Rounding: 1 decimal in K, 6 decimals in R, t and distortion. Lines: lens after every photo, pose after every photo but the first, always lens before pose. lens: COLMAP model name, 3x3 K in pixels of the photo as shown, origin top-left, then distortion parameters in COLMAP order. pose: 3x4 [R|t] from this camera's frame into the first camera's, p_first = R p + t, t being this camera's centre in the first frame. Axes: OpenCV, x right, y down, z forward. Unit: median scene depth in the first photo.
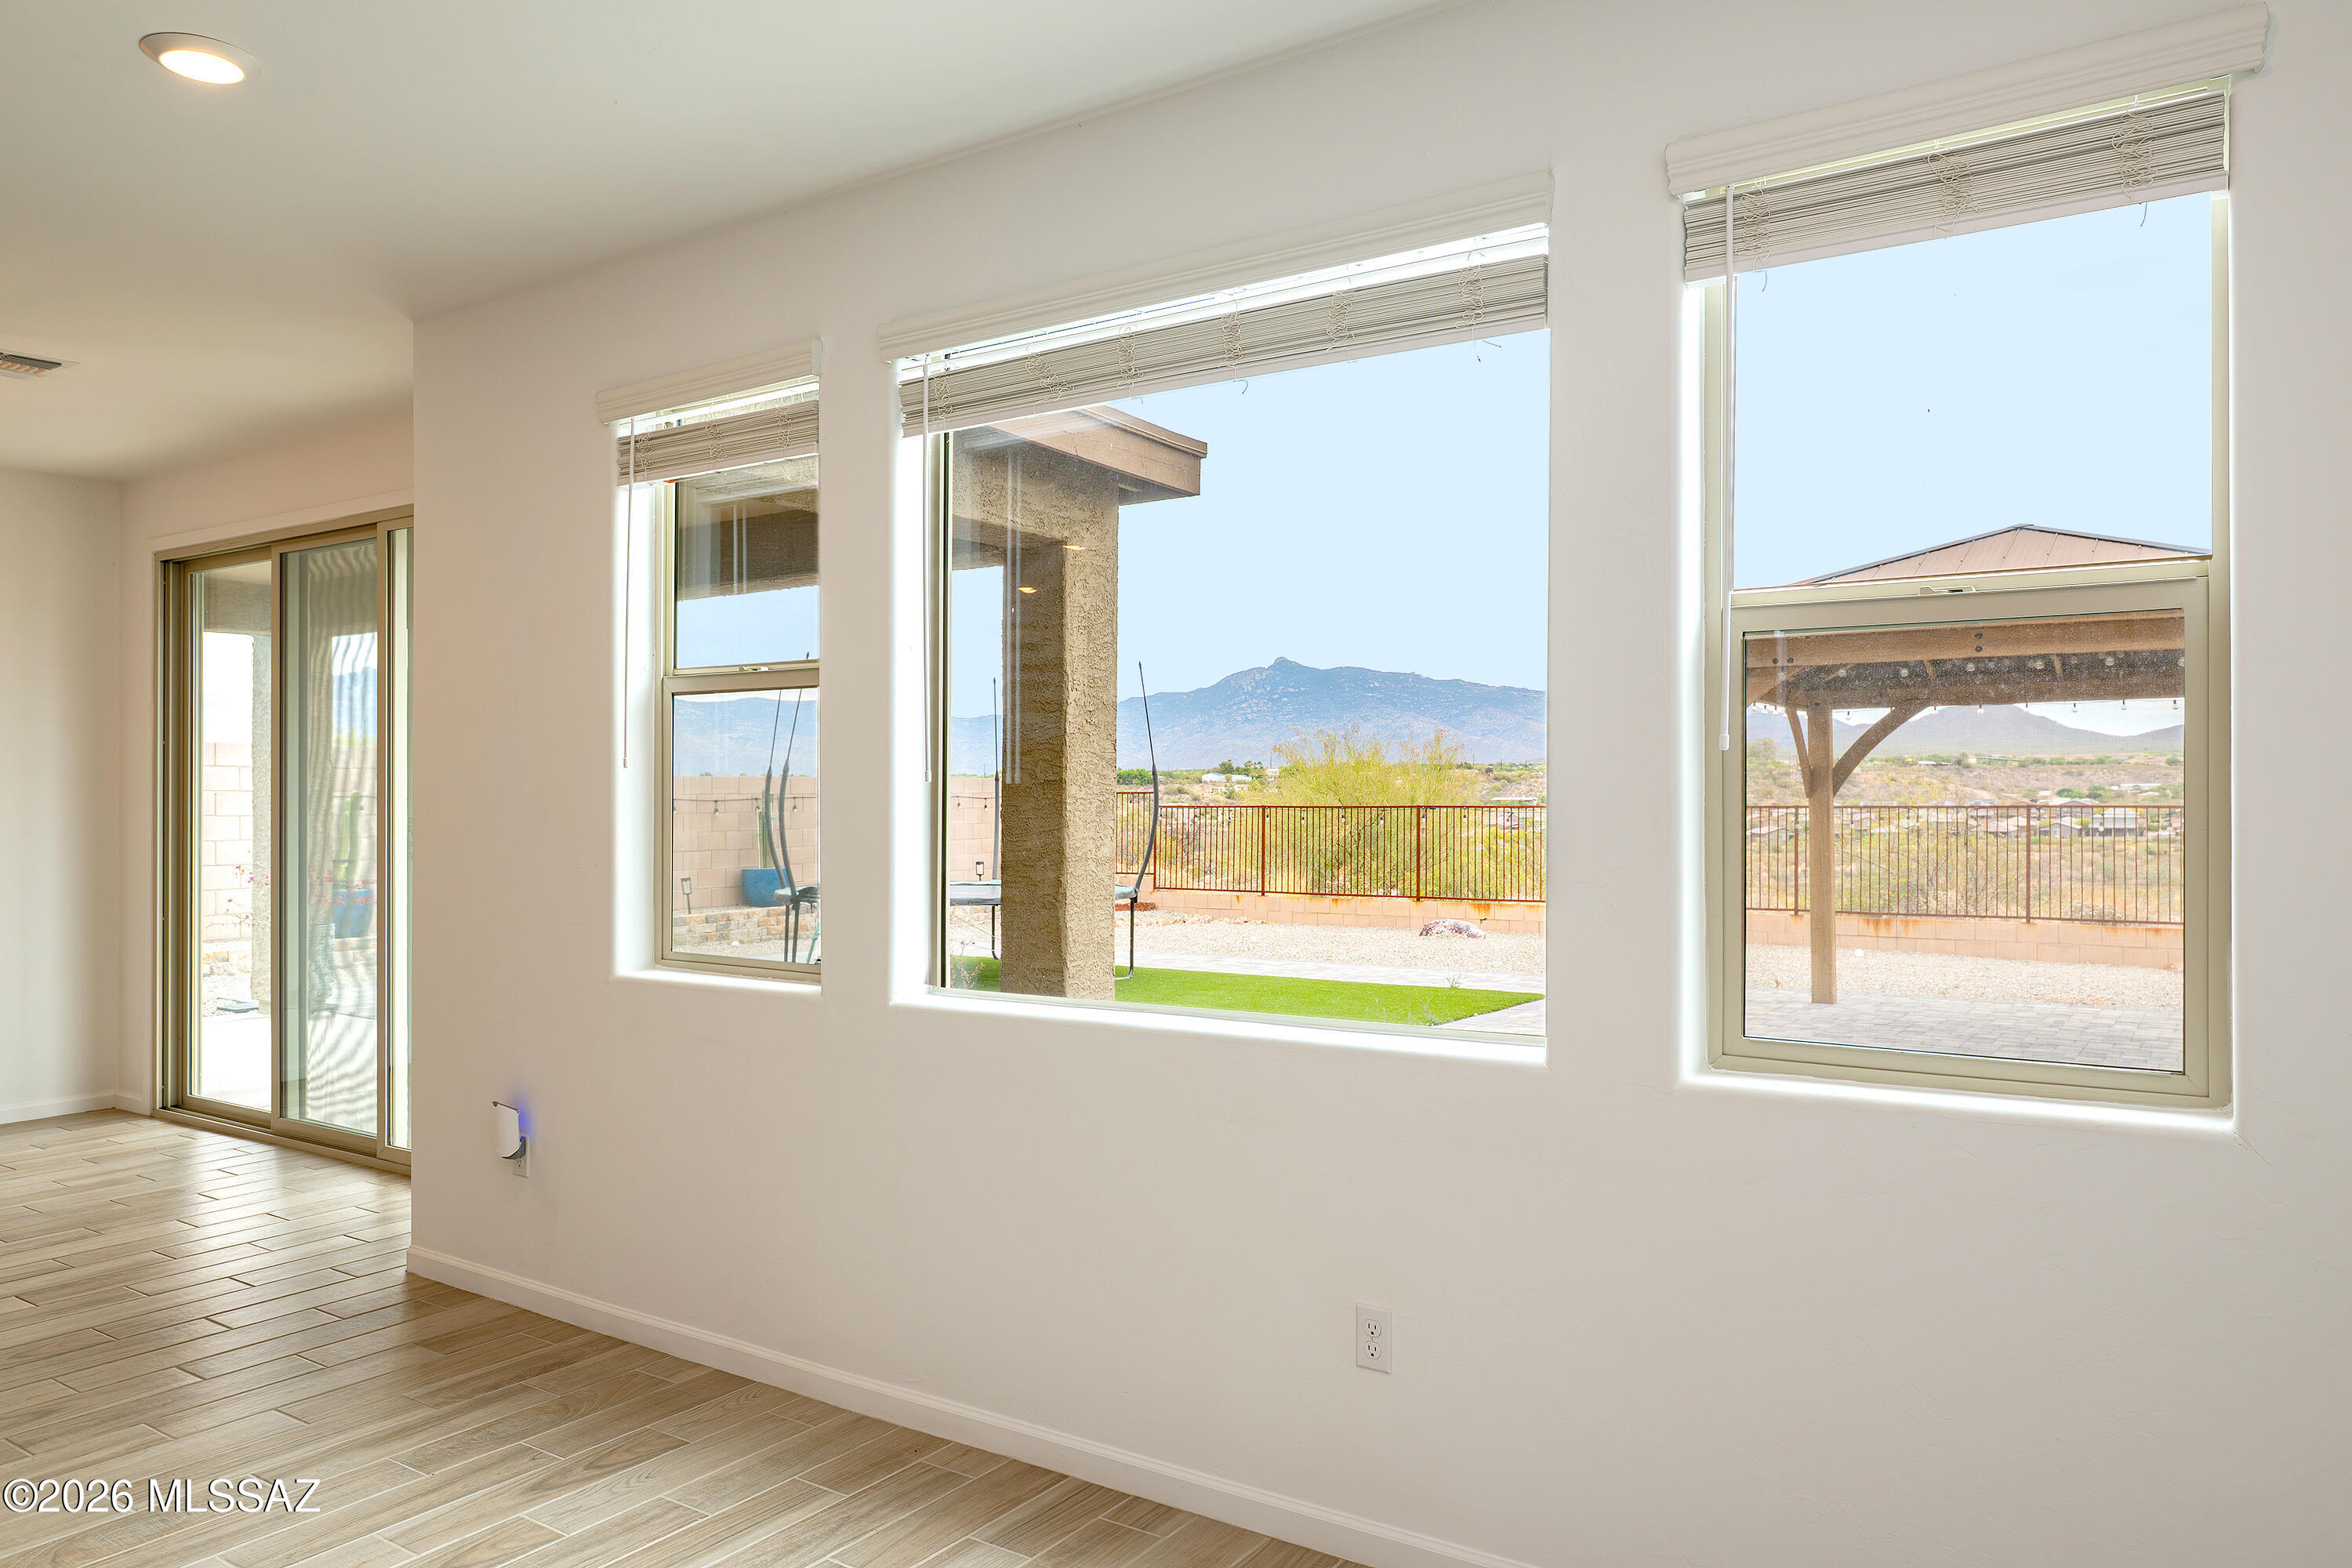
lens RADIAL K [[1598.2, 0, 1176.0], [0, 1598.2, 784.0], [0, 0, 1]] dist [-0.000531, -0.002101]
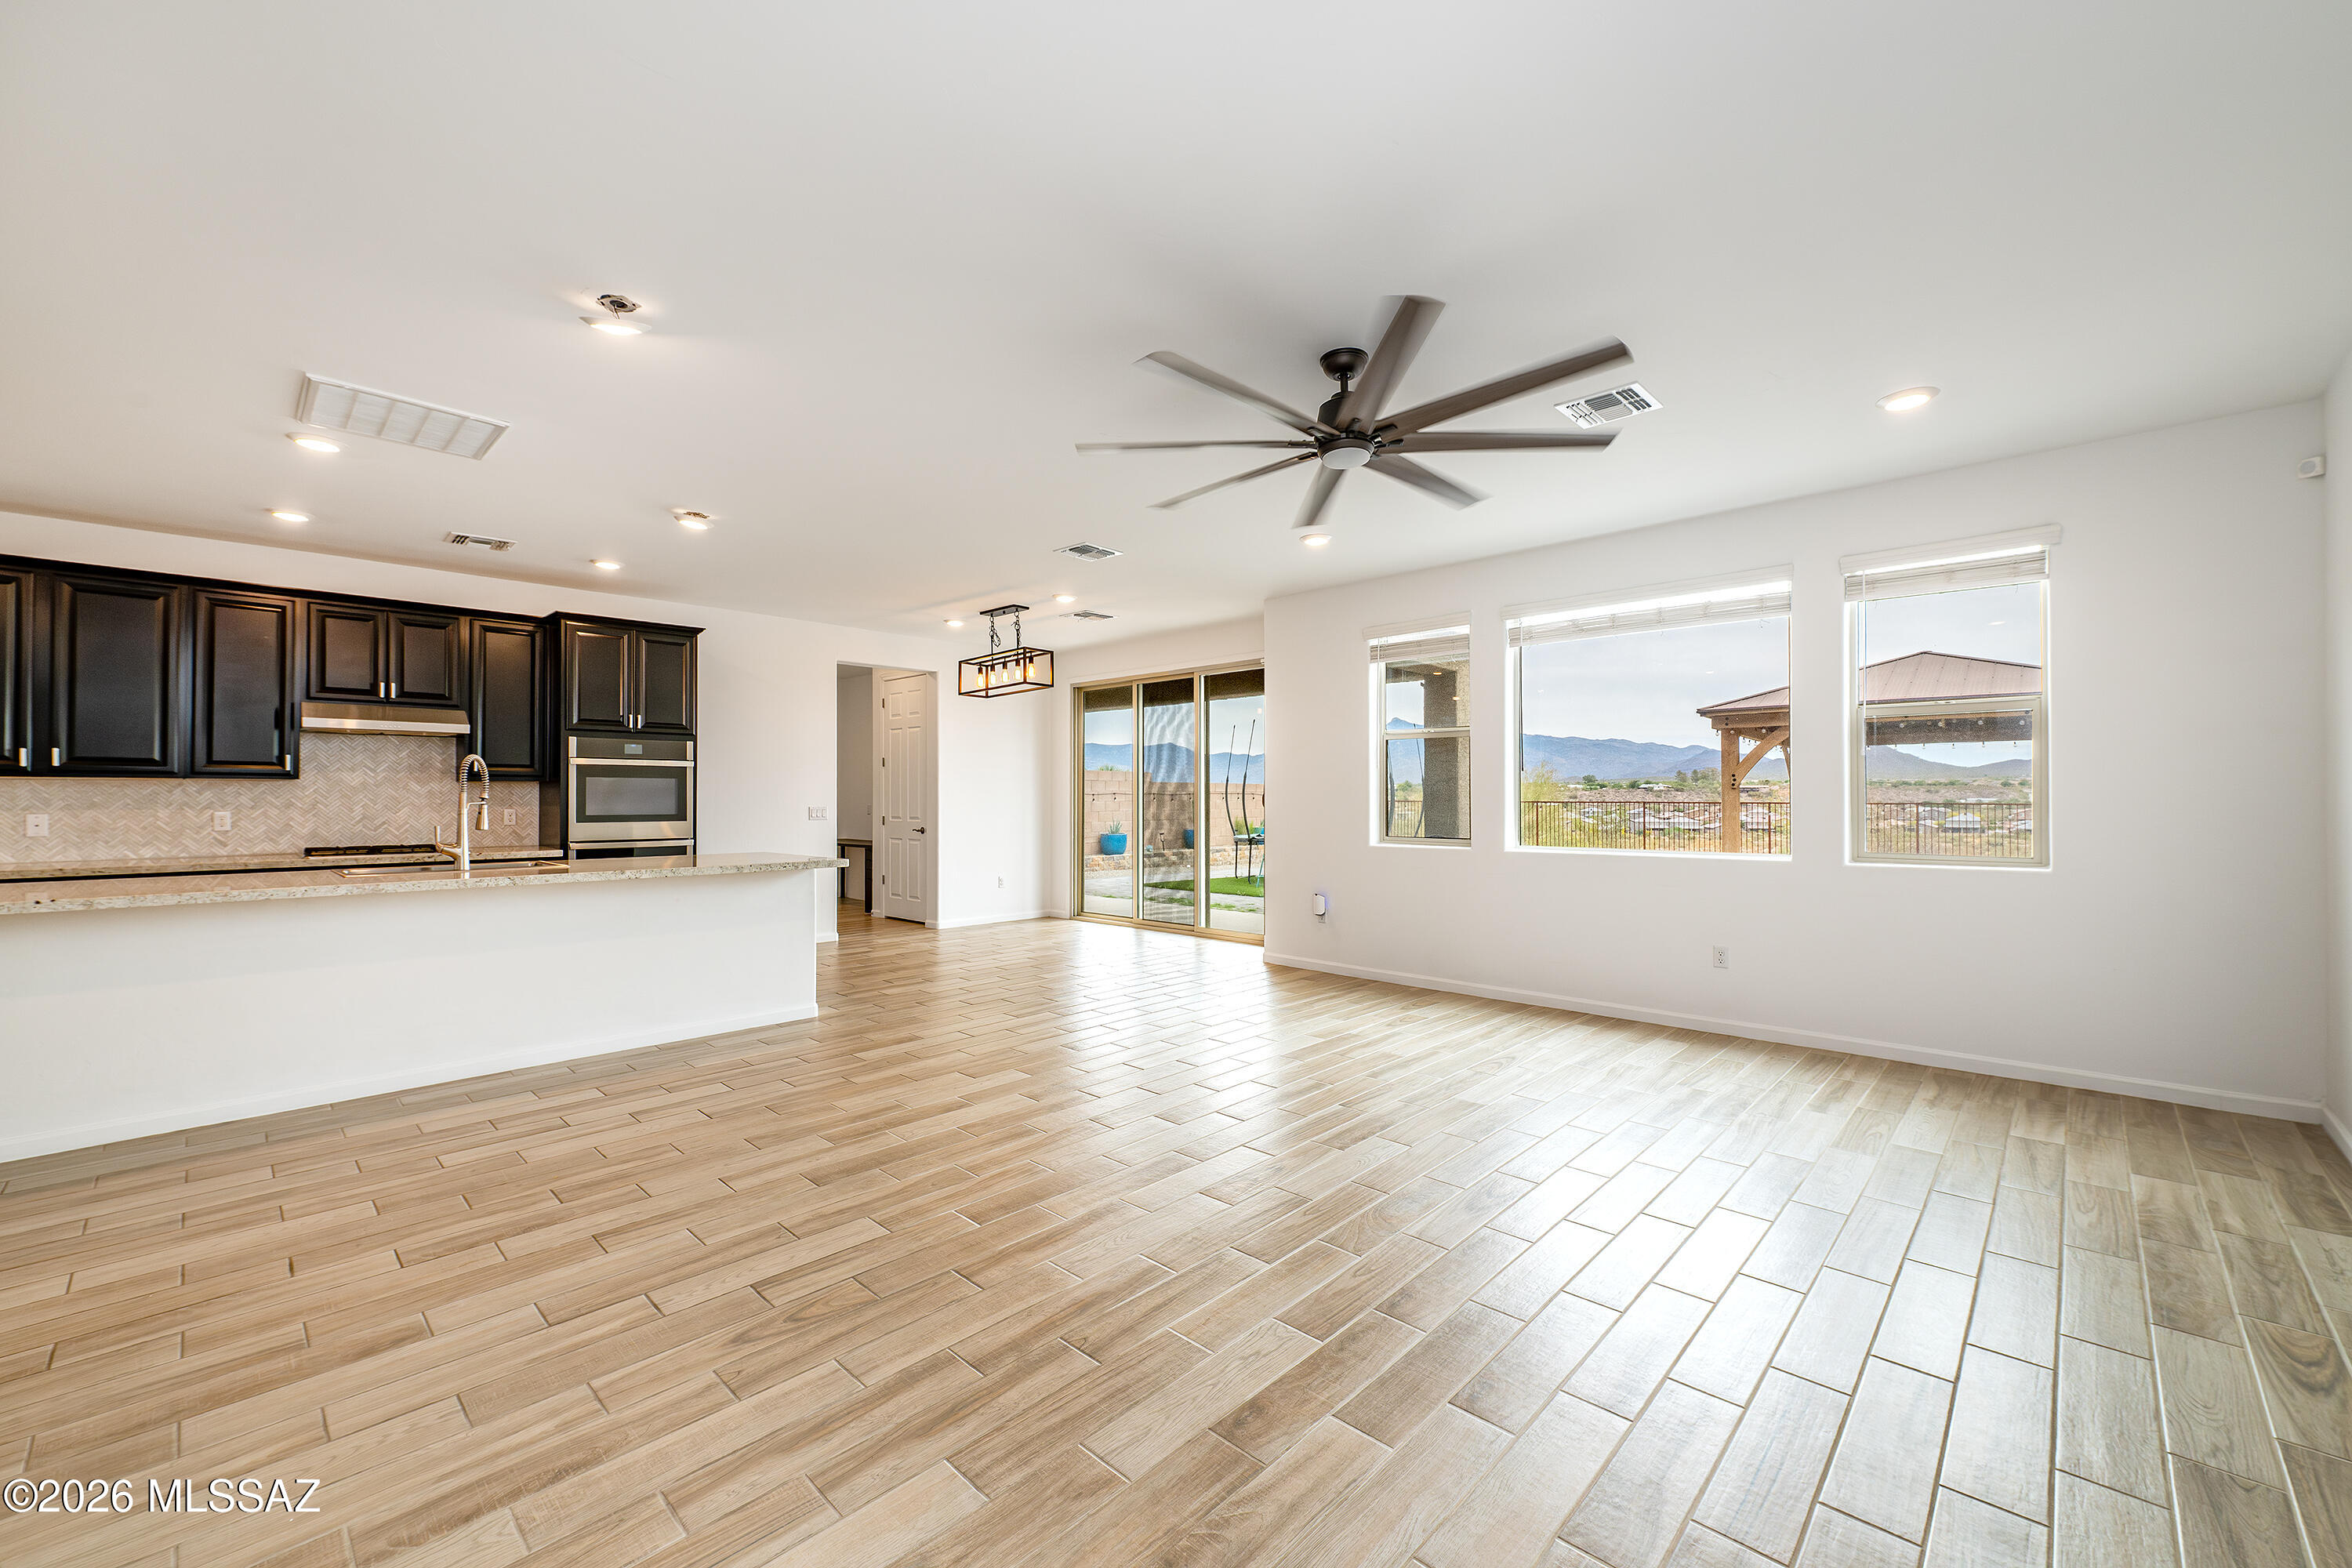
lens RADIAL K [[938.1, 0, 1187.2], [0, 938.1, 790.2], [0, 0, 1]] dist [-0.000139, -0.000011]
pose [[0.987281, 0.003762, -0.158942, -0.401179], [-0.004660, 0.999975, -0.005279, 0.036794], [0.158918, 0.005953, 0.987274, -0.607327]]
